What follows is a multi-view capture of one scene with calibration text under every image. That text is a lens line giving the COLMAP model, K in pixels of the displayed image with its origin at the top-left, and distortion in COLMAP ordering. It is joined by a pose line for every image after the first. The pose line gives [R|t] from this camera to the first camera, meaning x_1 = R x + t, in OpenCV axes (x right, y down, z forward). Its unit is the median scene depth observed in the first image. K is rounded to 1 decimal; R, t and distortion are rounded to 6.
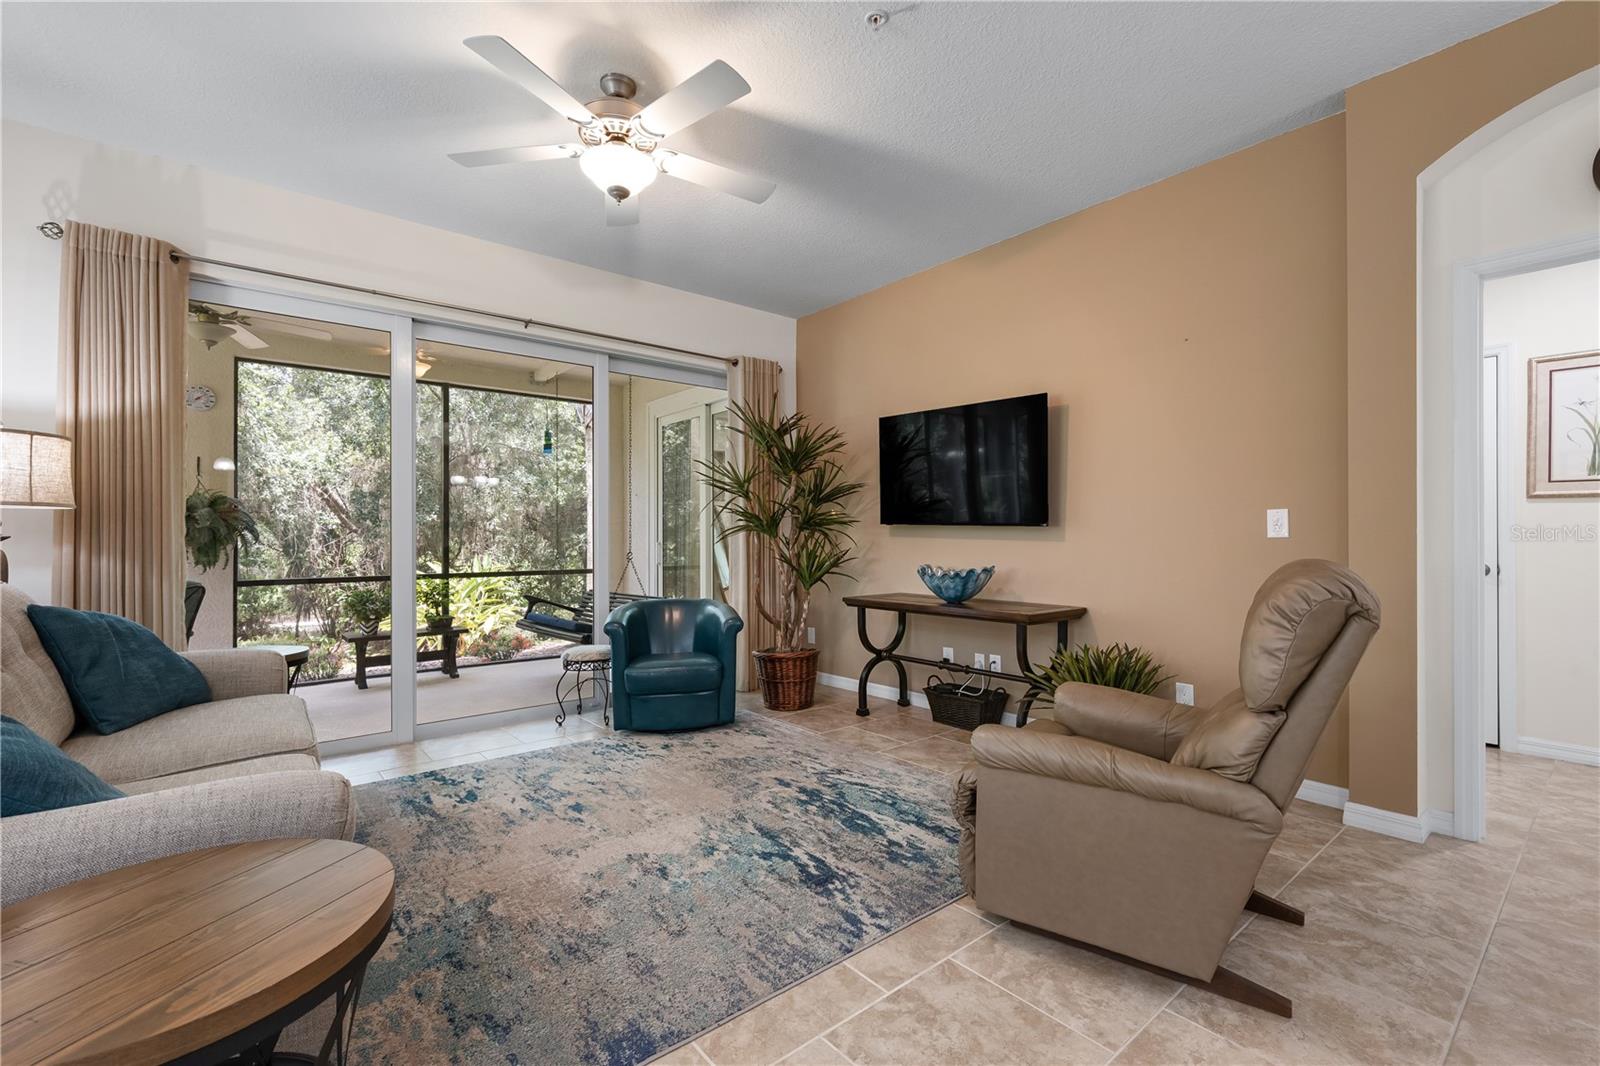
lens RADIAL K [[696.9, 0, 800.0], [0, 696.9, 533.0], [0, 0, 1]] dist [0.000159, -0.000089]
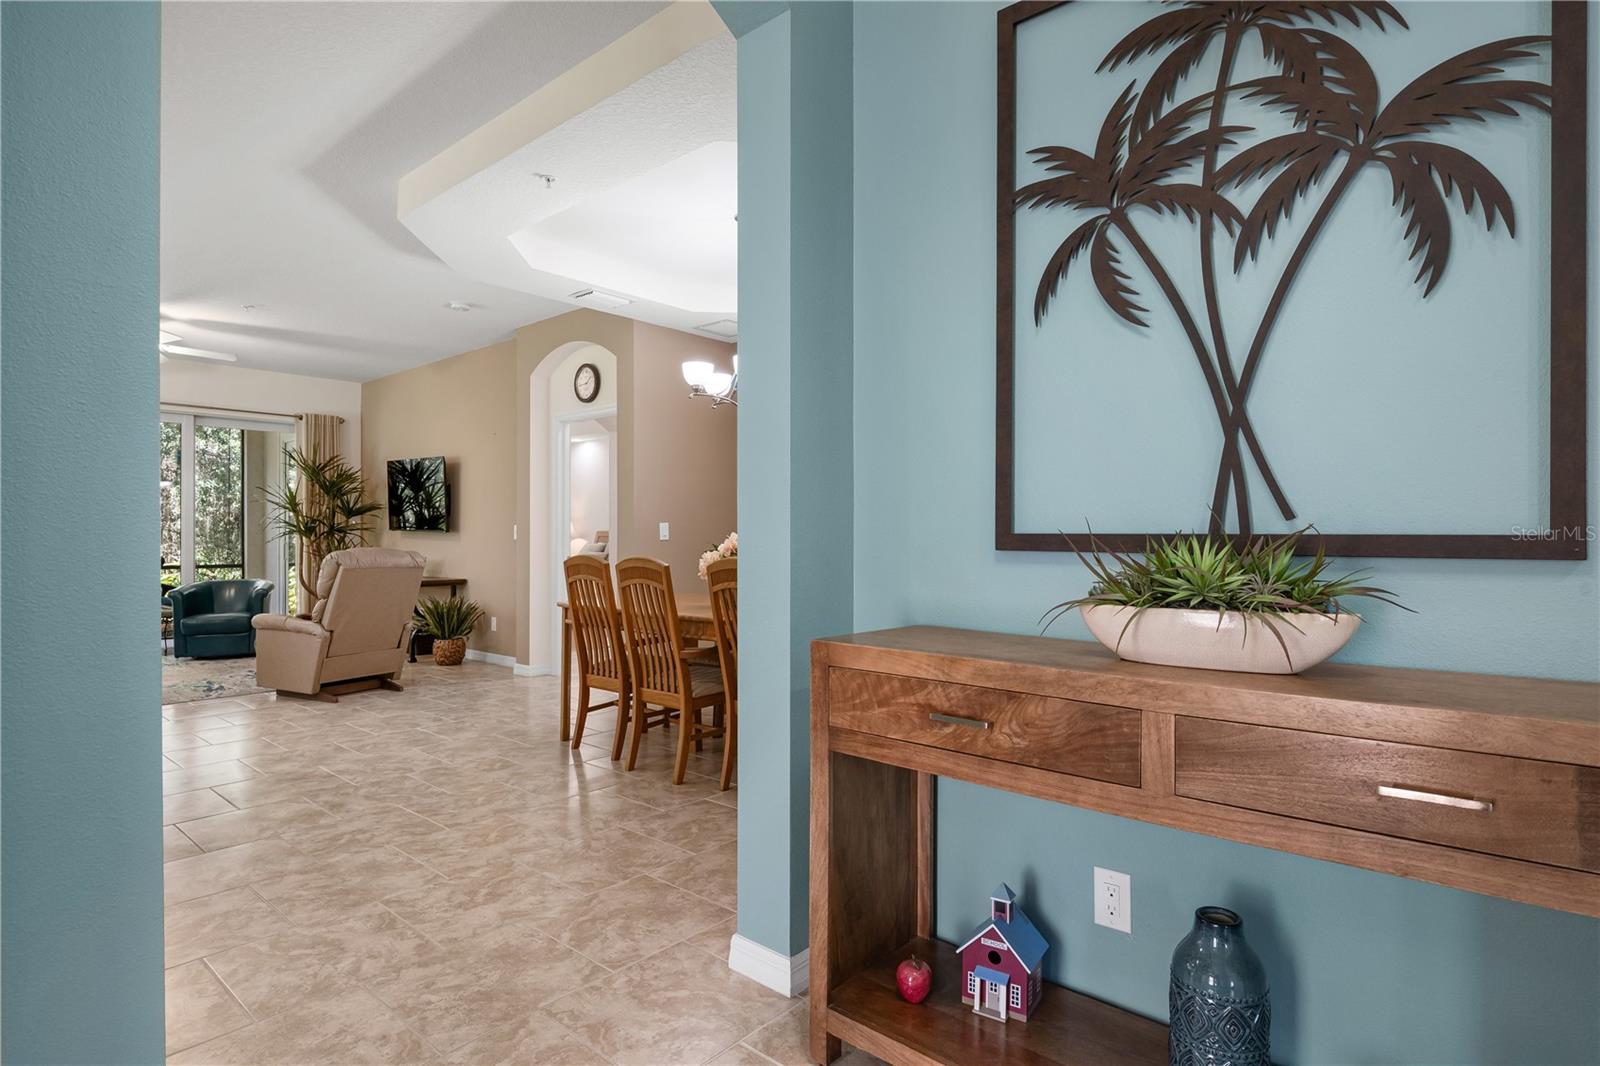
lens RADIAL K [[834.9, 0, 804.2], [0, 834.9, 526.2], [0, 0, 1]] dist [-0.001051, 0.001366]
pose [[0.986012, 0.003788, 0.166633, 1.124099], [-0.002996, 0.999983, -0.005007, -0.023544], [-0.166649, 0.004438, 0.986006, -1.536060]]
